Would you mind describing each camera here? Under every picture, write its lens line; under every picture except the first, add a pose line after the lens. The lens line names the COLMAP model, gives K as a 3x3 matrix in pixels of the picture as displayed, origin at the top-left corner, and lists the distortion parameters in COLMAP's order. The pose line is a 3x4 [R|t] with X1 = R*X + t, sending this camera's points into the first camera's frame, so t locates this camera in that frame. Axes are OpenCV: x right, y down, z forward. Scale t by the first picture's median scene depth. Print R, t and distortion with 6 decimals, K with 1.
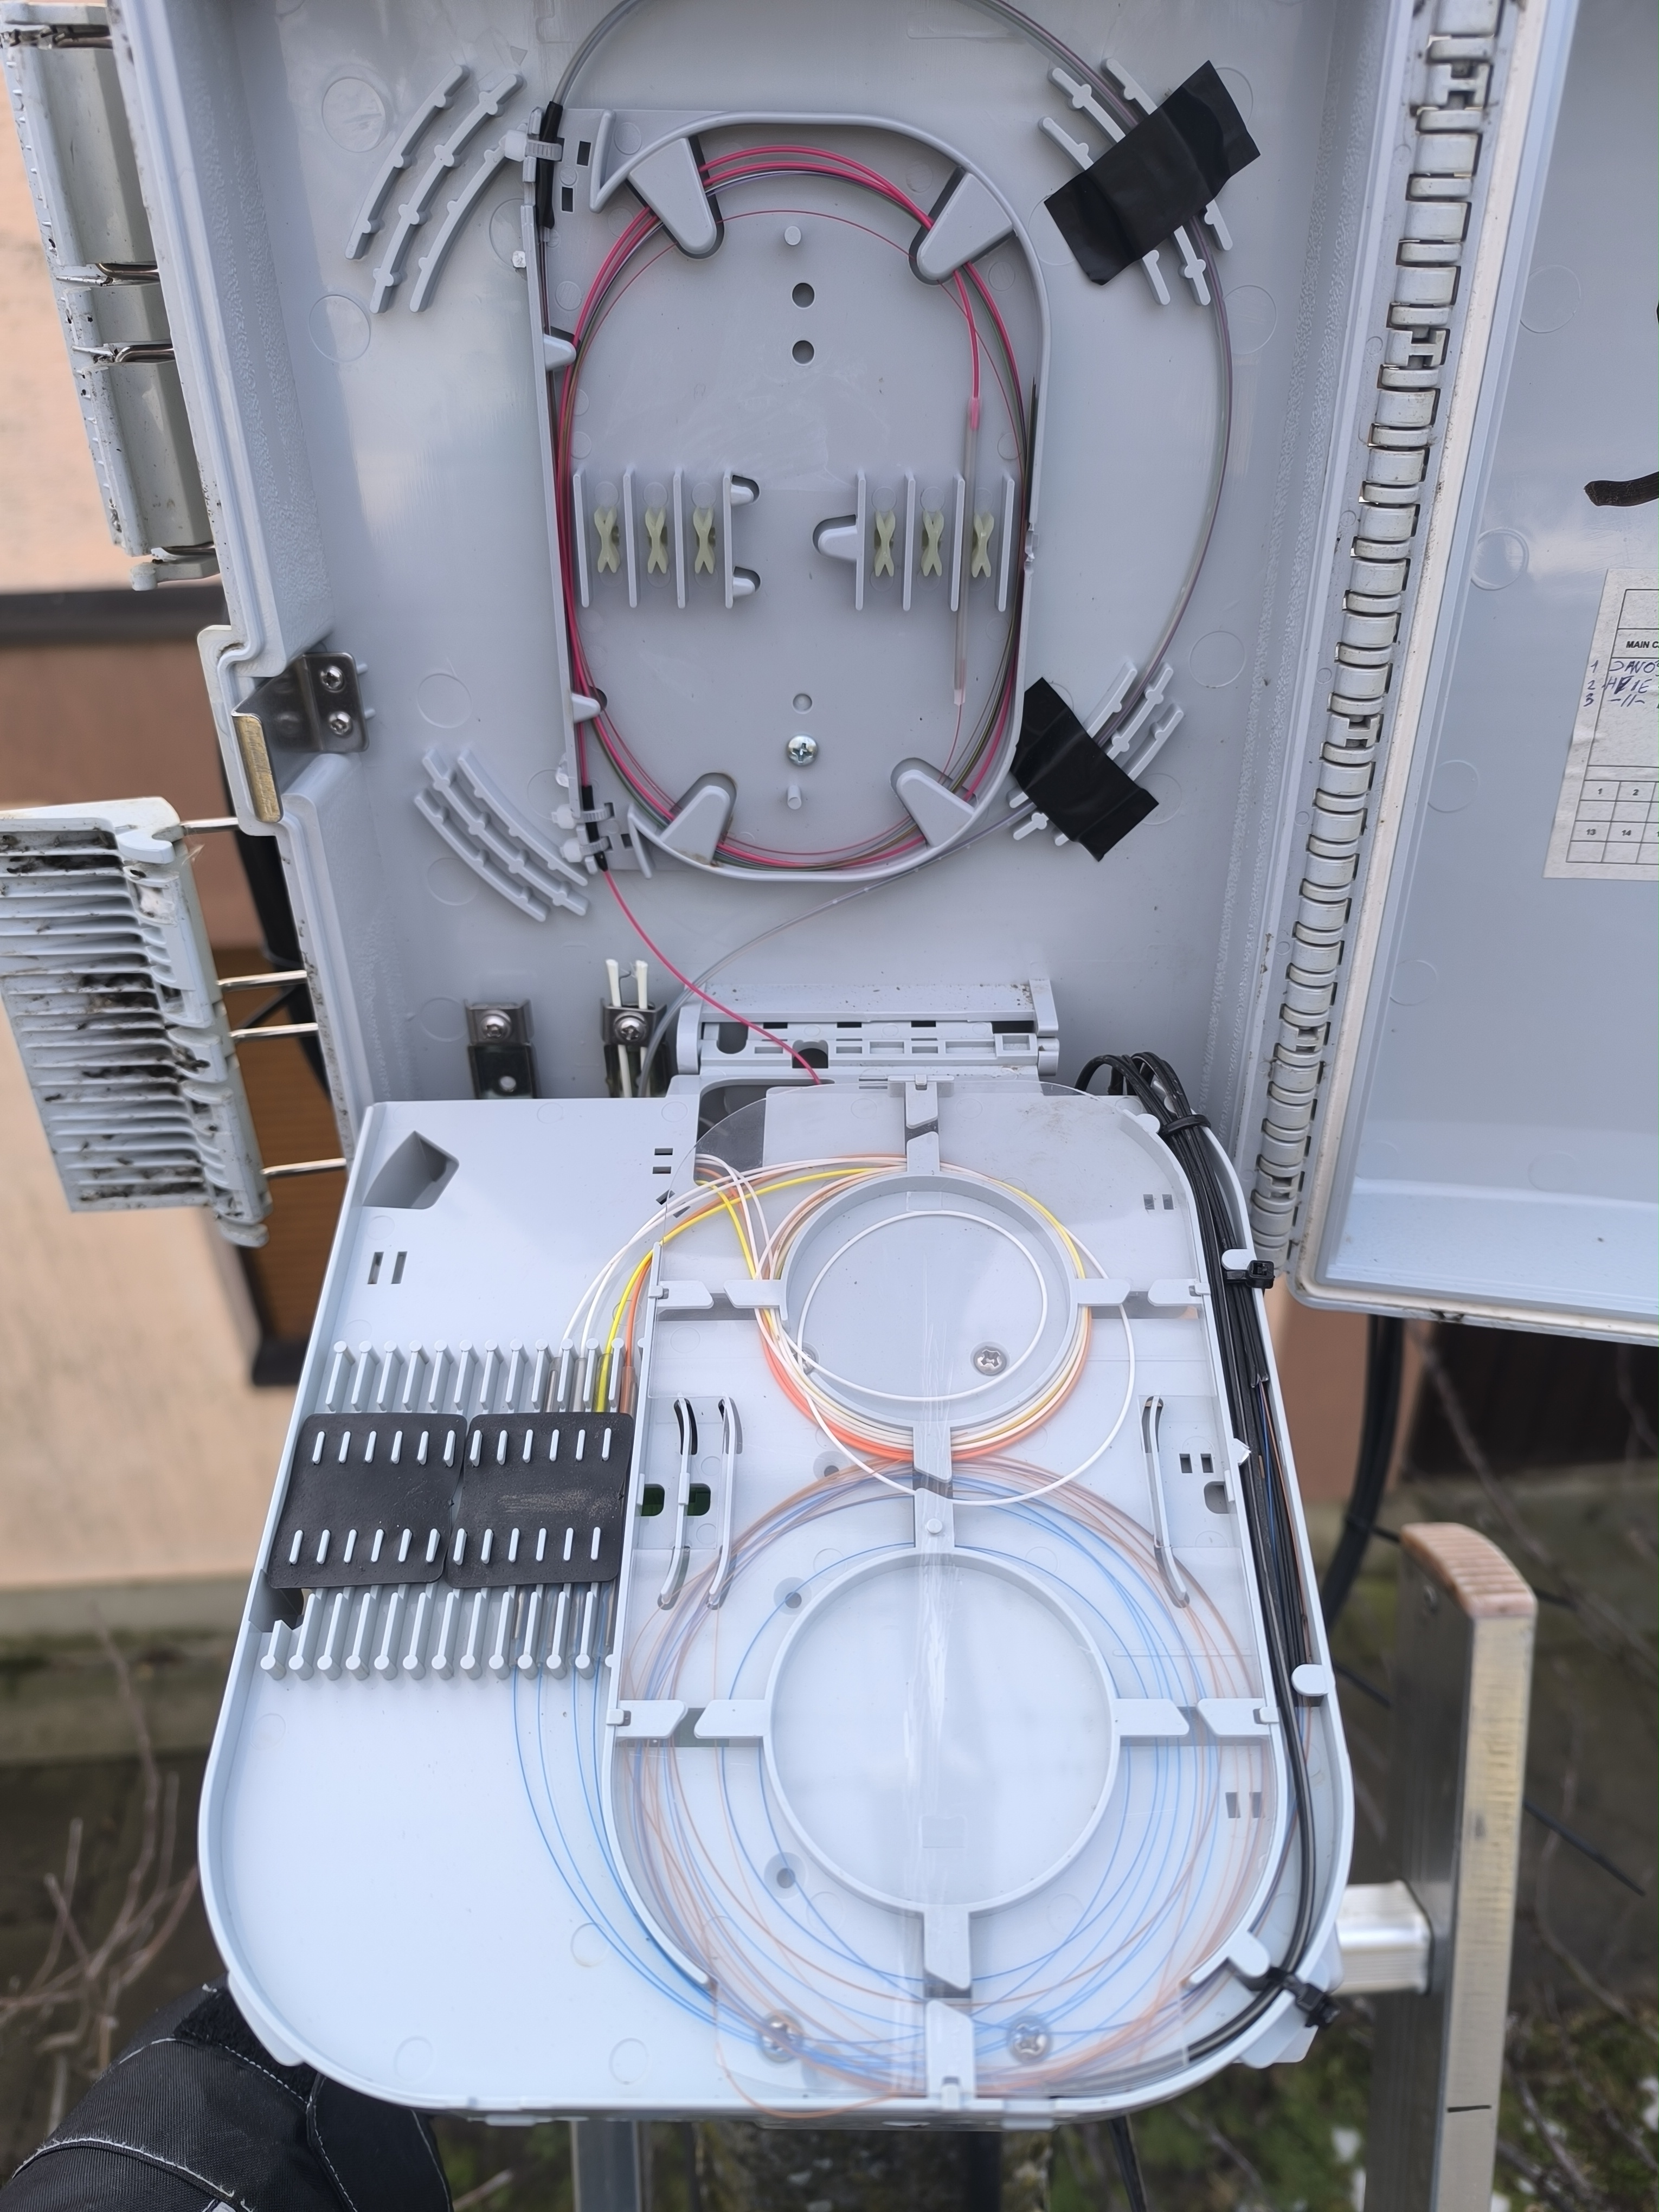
lens RADIAL K [[1562.3, 0, 828.9], [0, 1562.3, 1142.3], [0, 0, 1]] dist [0.005730, -0.028758]
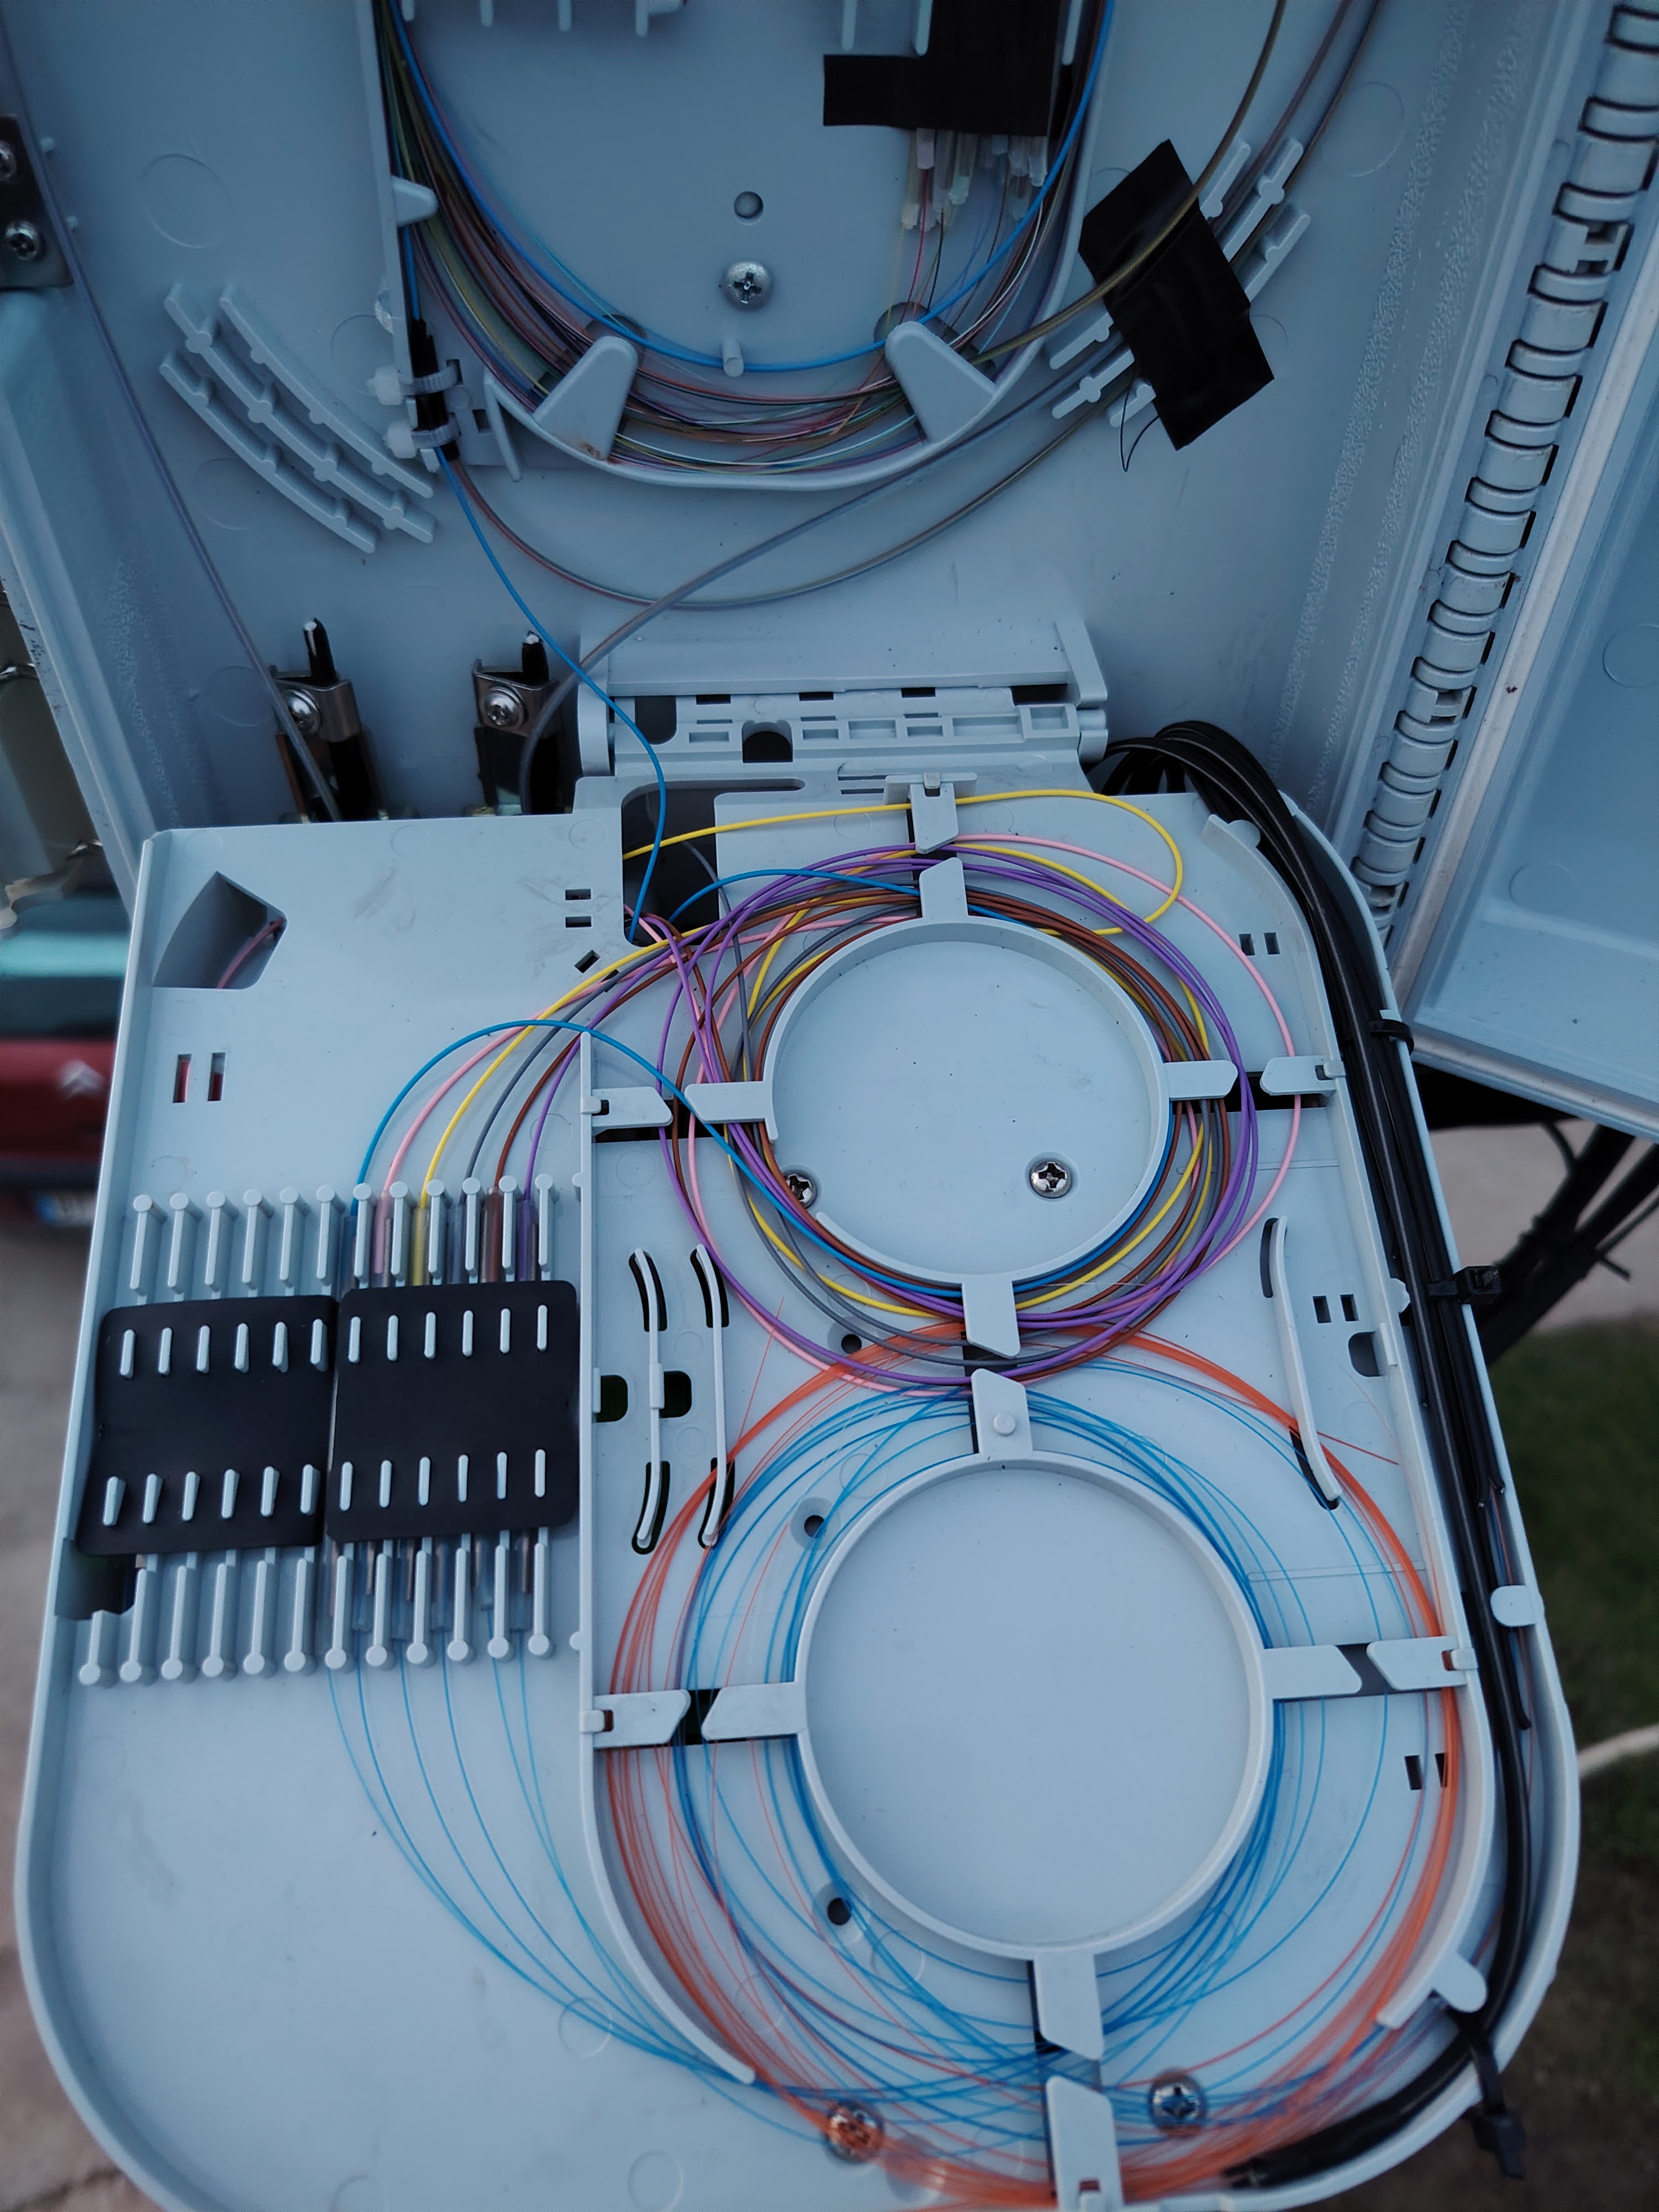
lens RADIAL K [[1586.5, 0, 828.5], [0, 1586.5, 1102.2], [0, 0, 1]] dist [0.031074, -0.051067]
pose [[0.994509, -0.050575, 0.091616, -0.070518], [0.028958, 0.974277, 0.223485, -0.067570], [-0.100562, -0.219605, 0.970392, 0.289359]]
